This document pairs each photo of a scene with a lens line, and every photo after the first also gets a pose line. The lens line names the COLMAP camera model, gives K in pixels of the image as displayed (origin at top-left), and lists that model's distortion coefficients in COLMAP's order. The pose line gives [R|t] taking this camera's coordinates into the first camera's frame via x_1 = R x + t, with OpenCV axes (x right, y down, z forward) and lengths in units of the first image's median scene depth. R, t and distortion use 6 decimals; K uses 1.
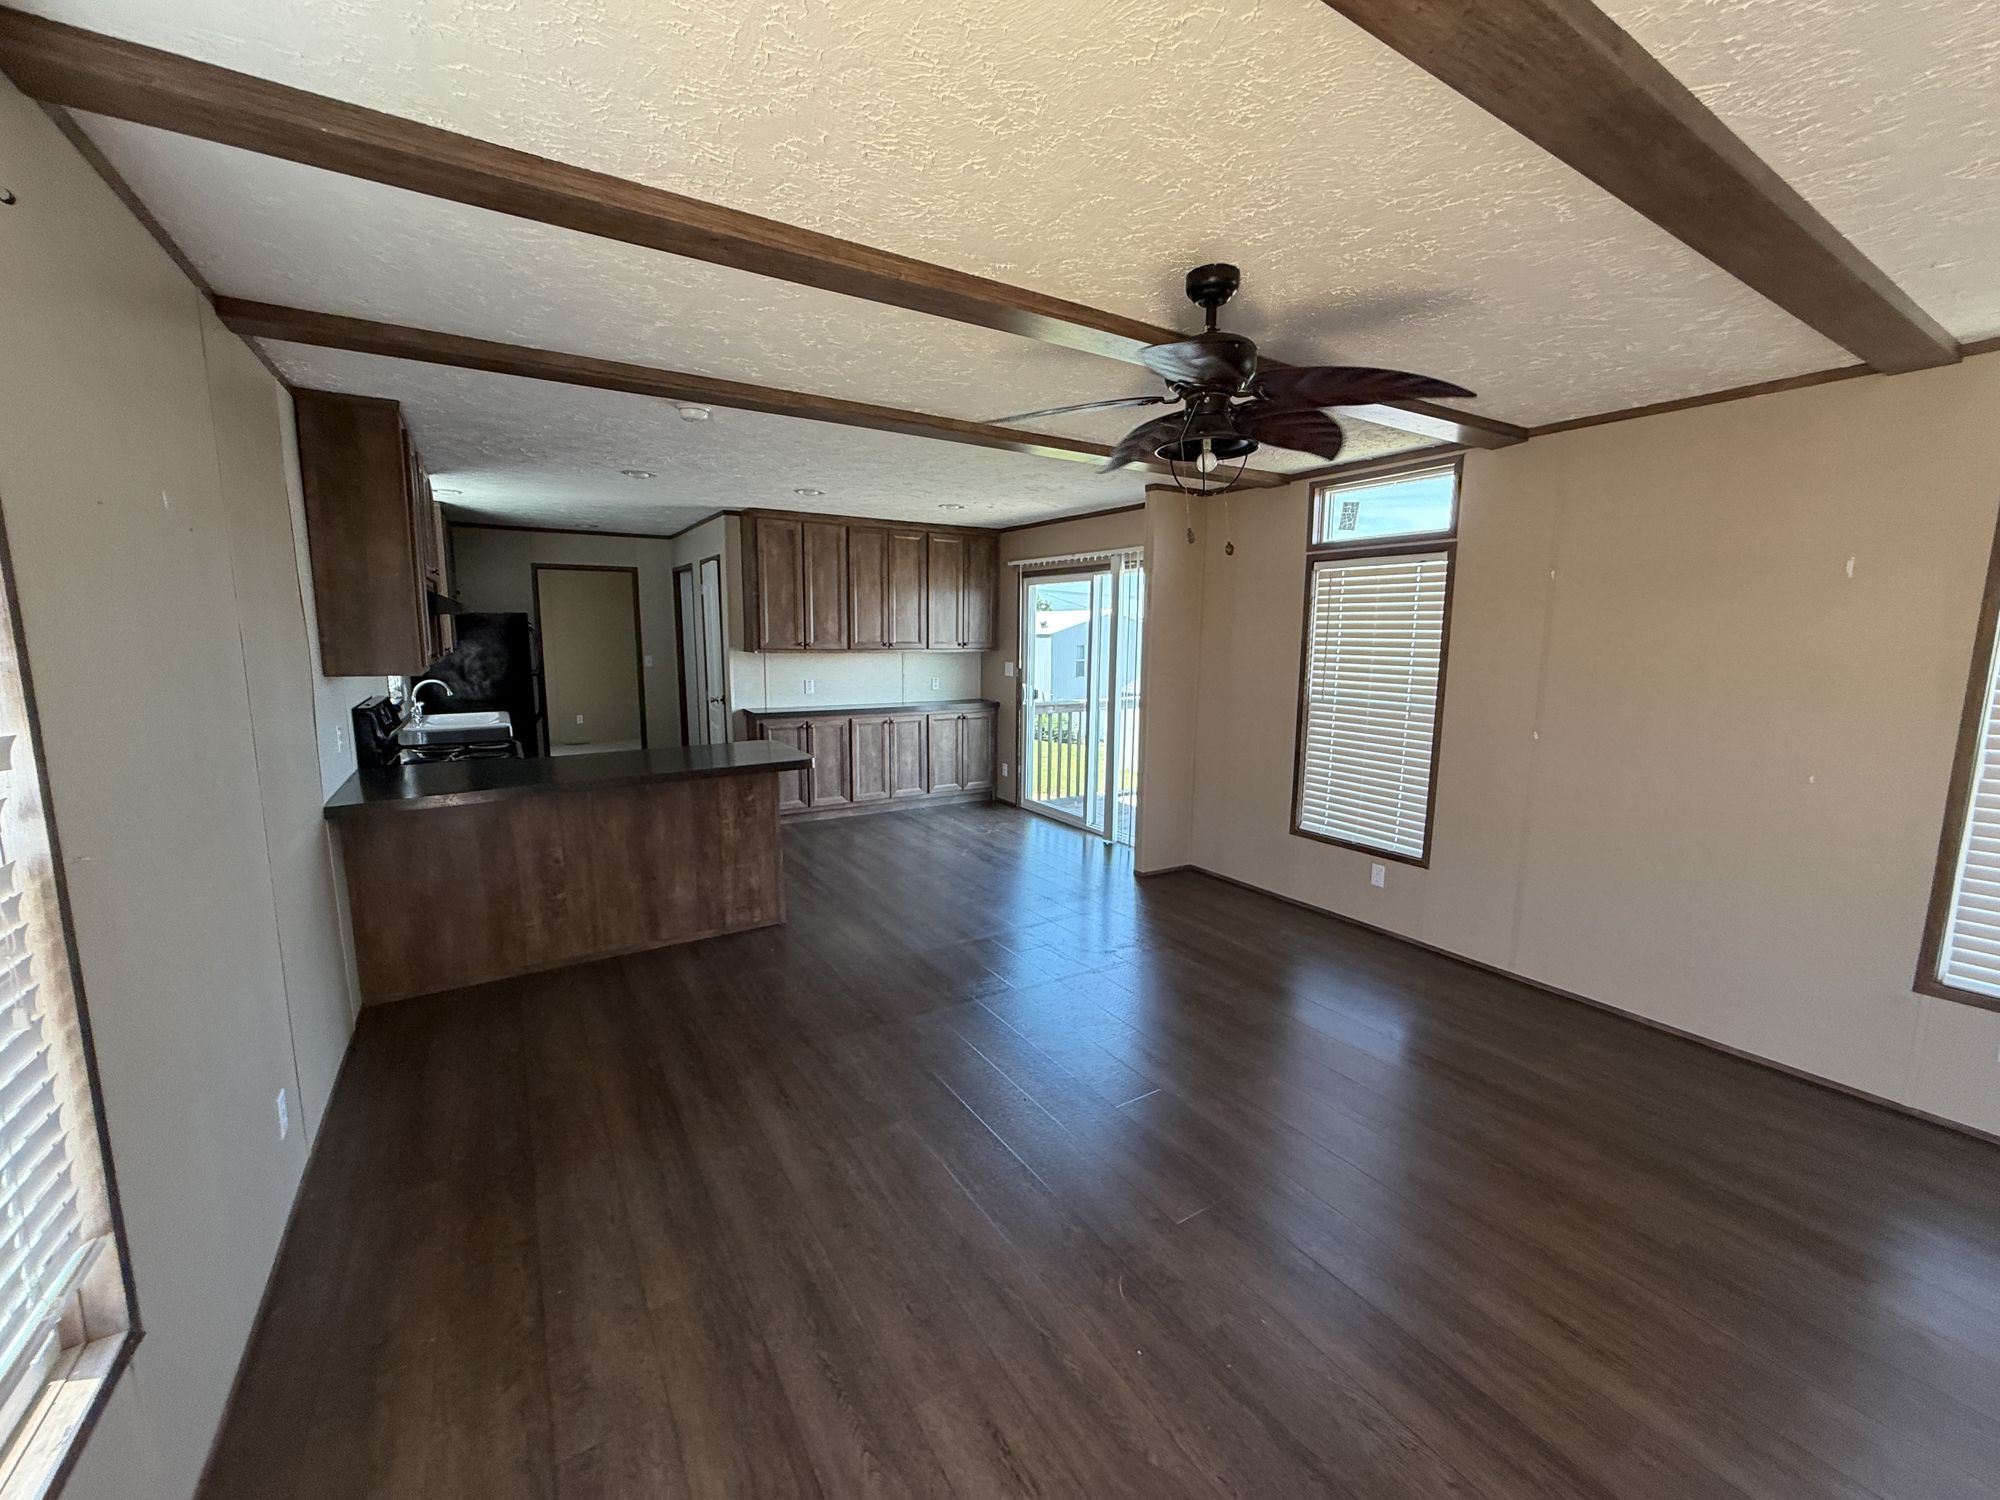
lens RADIAL K [[792.5, 0, 1002.5], [0, 792.5, 748.3], [0, 0, 1]] dist [0.000541, 0.000215]
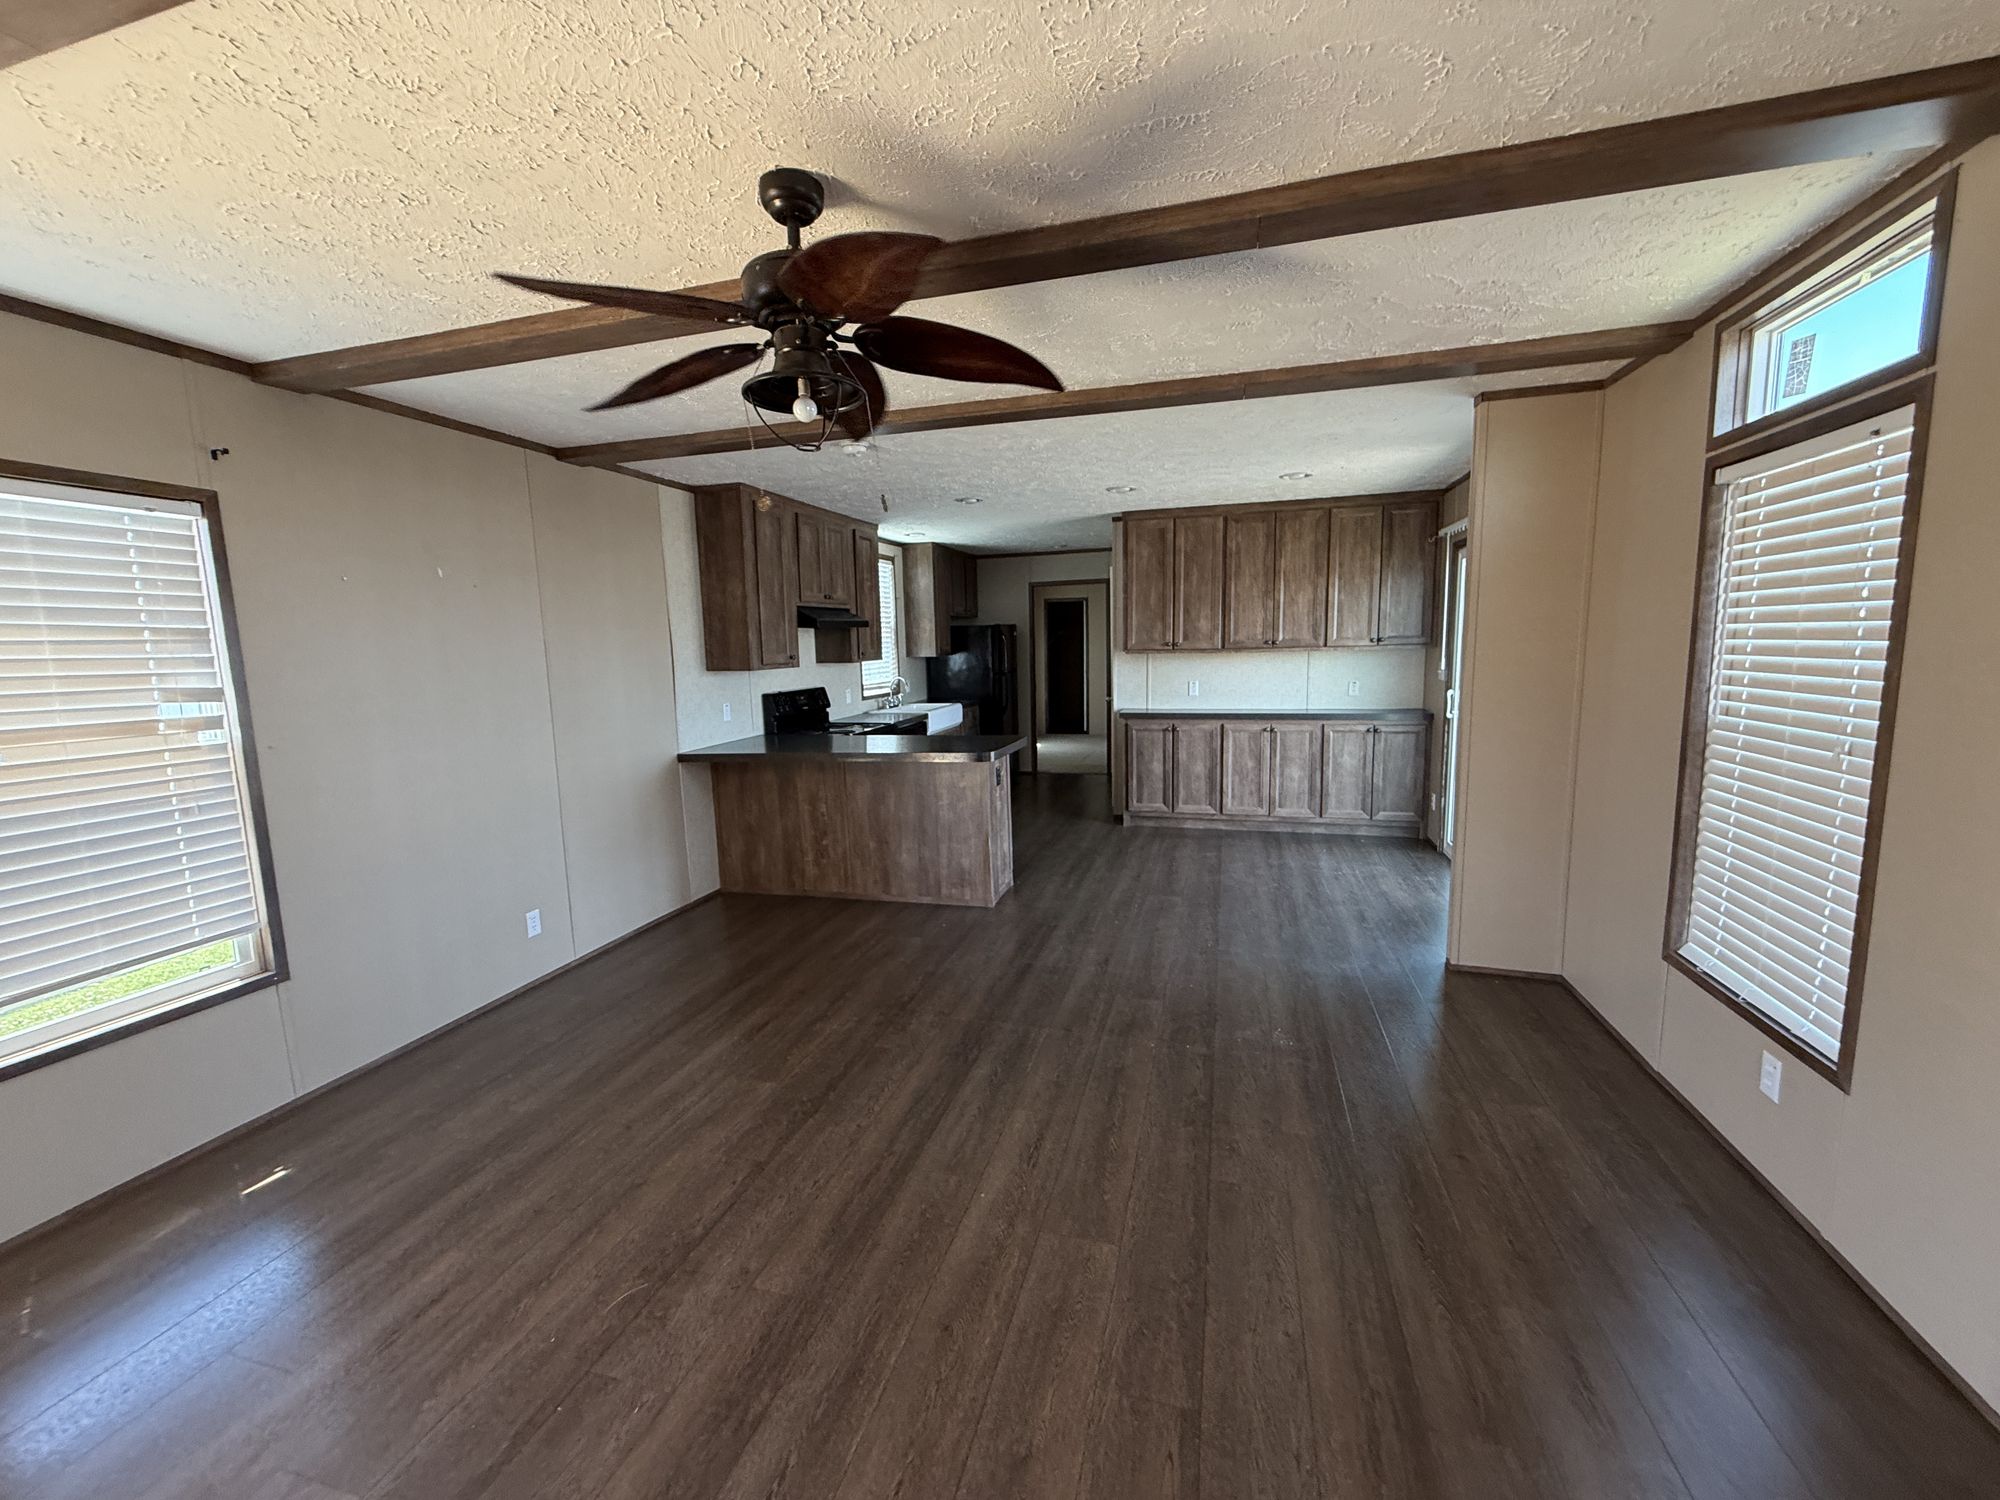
lens RADIAL K [[792.8, 0, 1000.0], [0, 792.8, 750.0], [0, 0, 1]] dist [0.001725, -0.000052]
pose [[0.667901, 0.075799, -0.740380, 0.339439], [-0.079331, 0.996383, 0.030443, -0.015221], [0.740010, 0.038402, 0.671499, 0.196469]]
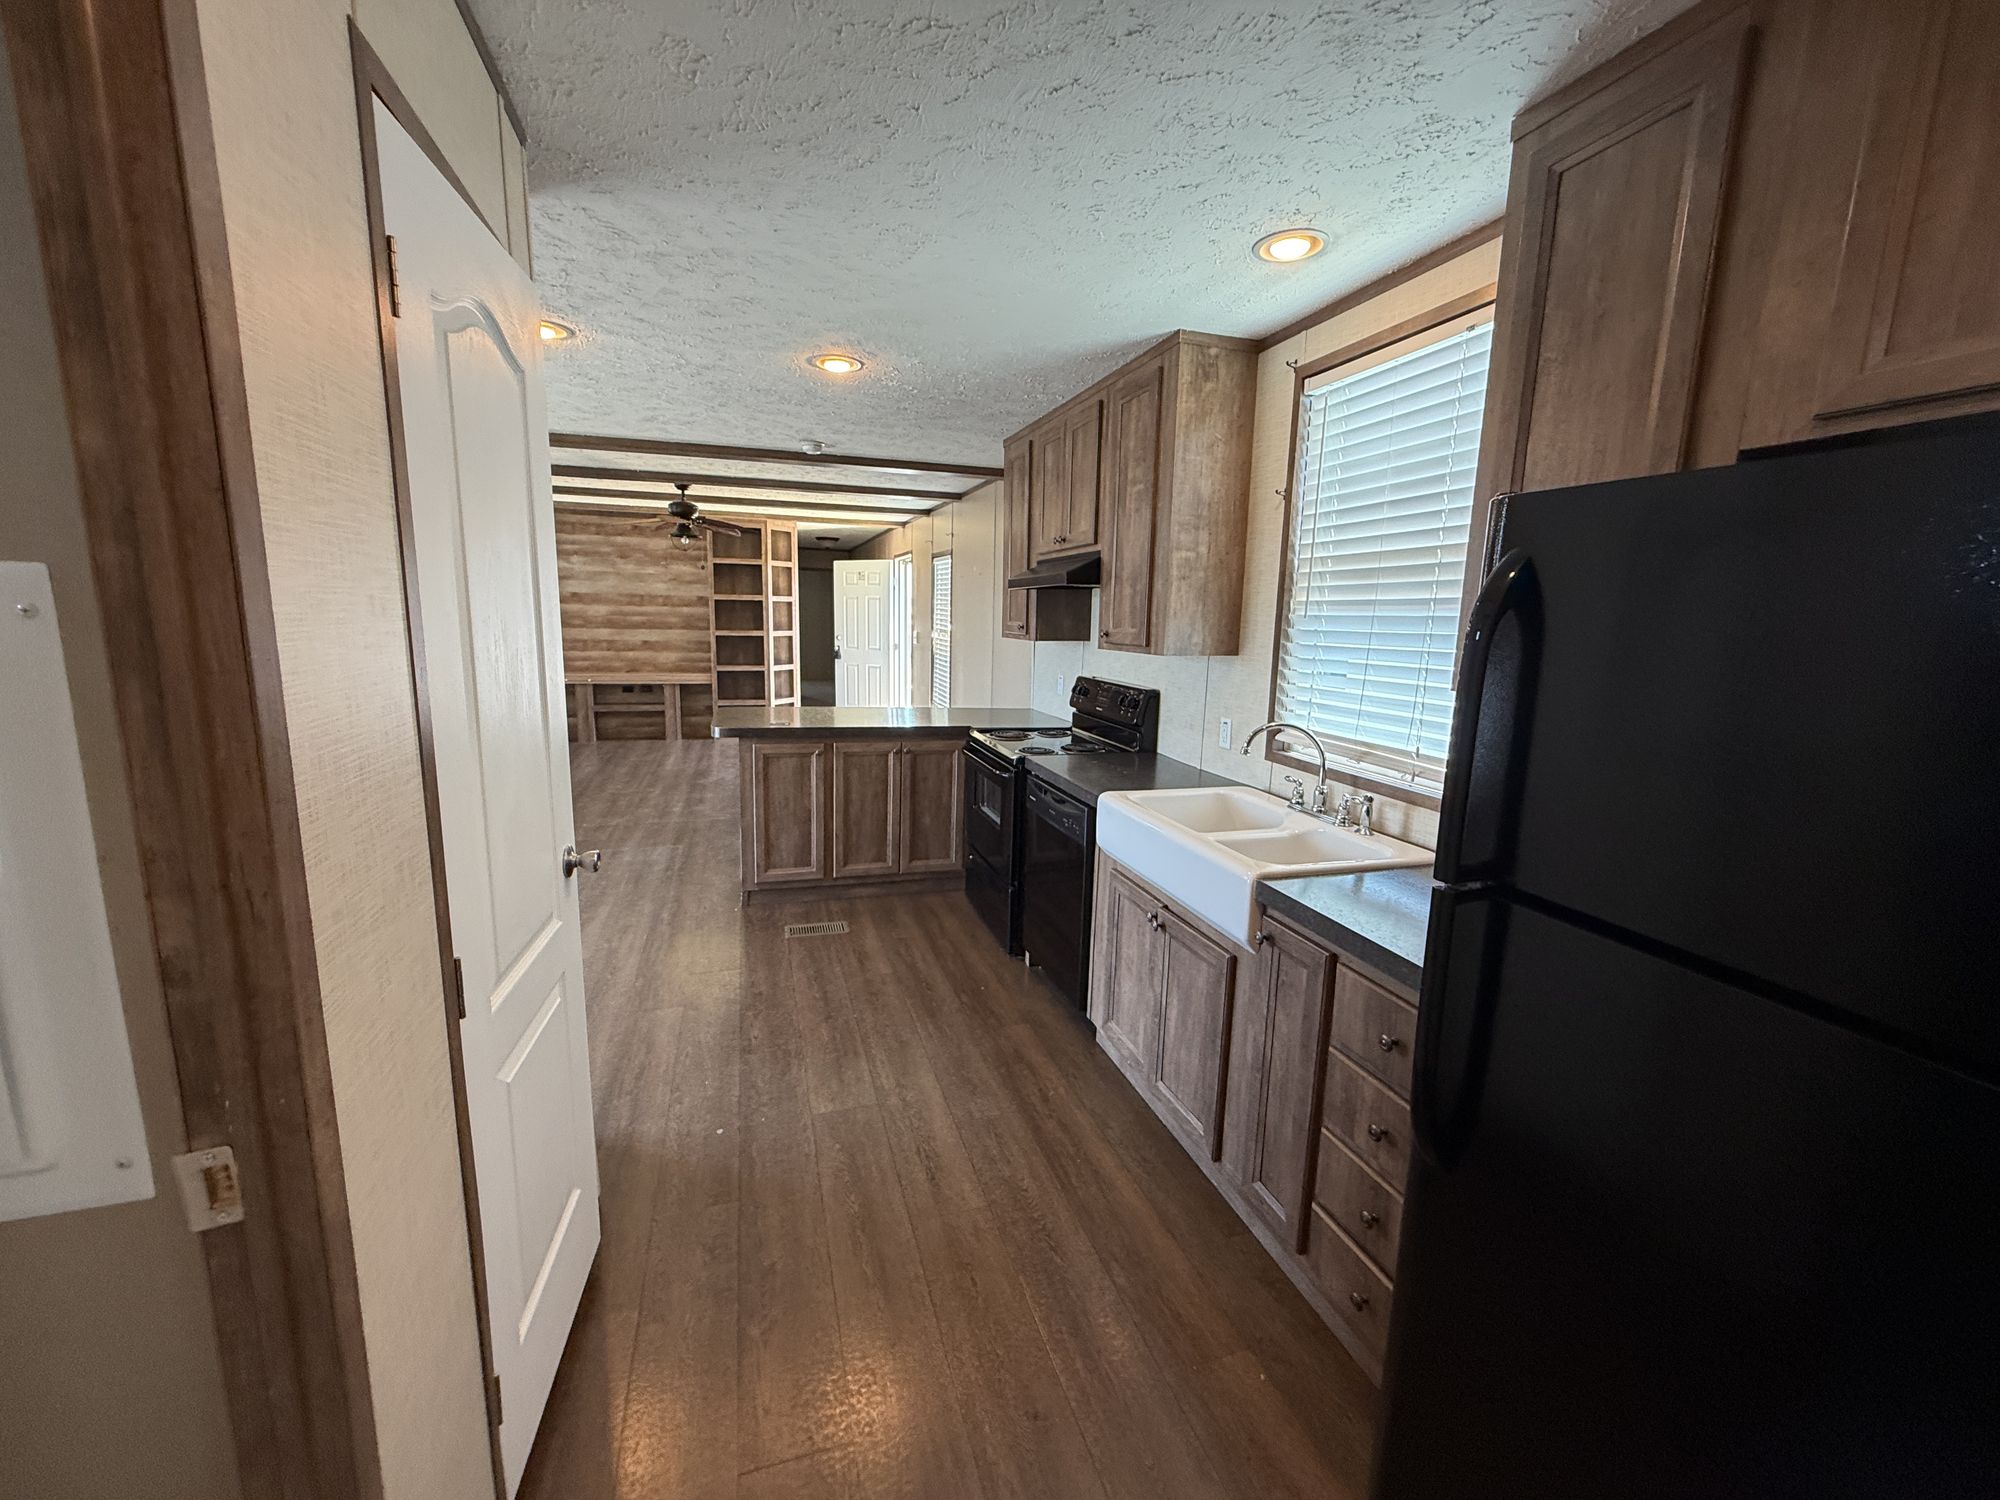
lens RADIAL K [[792.8, 0, 1000.0], [0, 792.8, 750.0], [0, 0, 1]] dist [0.001725, -0.000052]
pose [[-0.967264, -0.072228, 0.243275, -0.527436], [0.008248, 0.949186, 0.314607, -0.171772], [-0.253637, 0.306314, -0.917518, 1.180346]]
